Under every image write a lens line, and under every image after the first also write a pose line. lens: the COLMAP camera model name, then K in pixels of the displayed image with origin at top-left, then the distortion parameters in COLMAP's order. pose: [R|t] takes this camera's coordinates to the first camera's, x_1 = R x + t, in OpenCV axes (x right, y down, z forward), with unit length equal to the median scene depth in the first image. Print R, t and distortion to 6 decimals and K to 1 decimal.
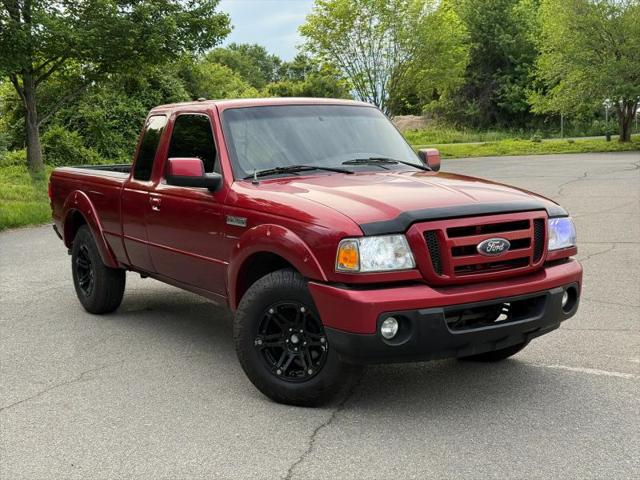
lens RADIAL K [[895.3, 0, 321.4], [0, 895.3, 242.2], [0, 0, 1]] dist [0.117893, 0.000000]
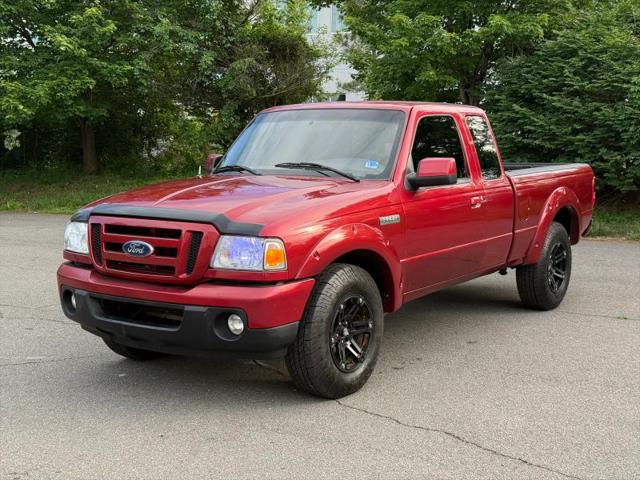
lens RADIAL K [[895.3, 0, 319.2], [0, 895.3, 244.5], [0, 0, 1]] dist [0.117893, 0.000000]
pose [[0.371912, 0.136600, -0.918162, 0.265973], [-0.124111, 0.987550, 0.096650, -0.027510], [0.919933, 0.078009, 0.384236, 0.171628]]
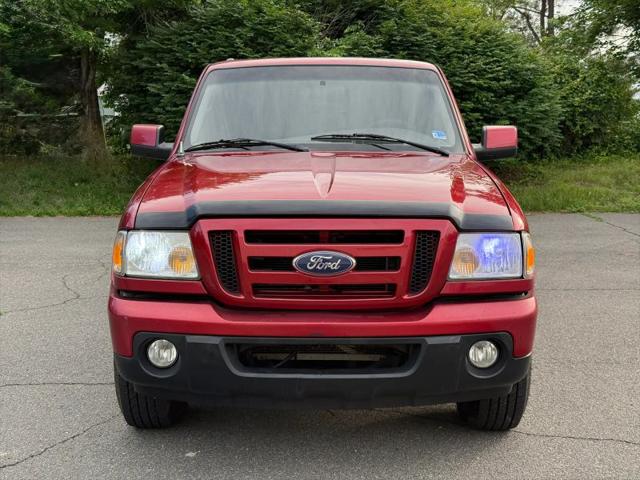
lens RADIAL K [[895.3, 0, 315.3], [0, 895.3, 239.6], [0, 0, 1]] dist [0.117893, 0.000000]
pose [[0.835678, 0.103594, -0.539361, 0.121474], [-0.091544, 0.994585, 0.049190, -0.010211], [0.541537, 0.008268, 0.840637, 0.088689]]
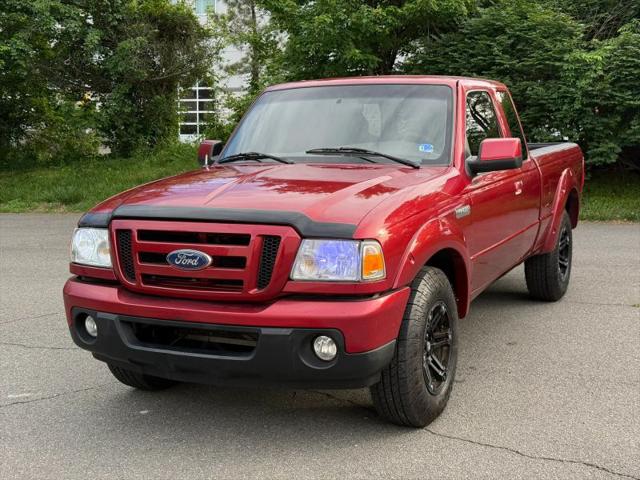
lens RADIAL K [[895.3, 0, 320.7], [0, 895.3, 238.9], [0, 0, 1]] dist [0.117893, 0.000000]
pose [[0.522679, 0.128539, -0.842784, 0.207814], [-0.101417, 0.990923, 0.088236, -0.021758], [0.846476, 0.039353, 0.530971, 0.142746]]
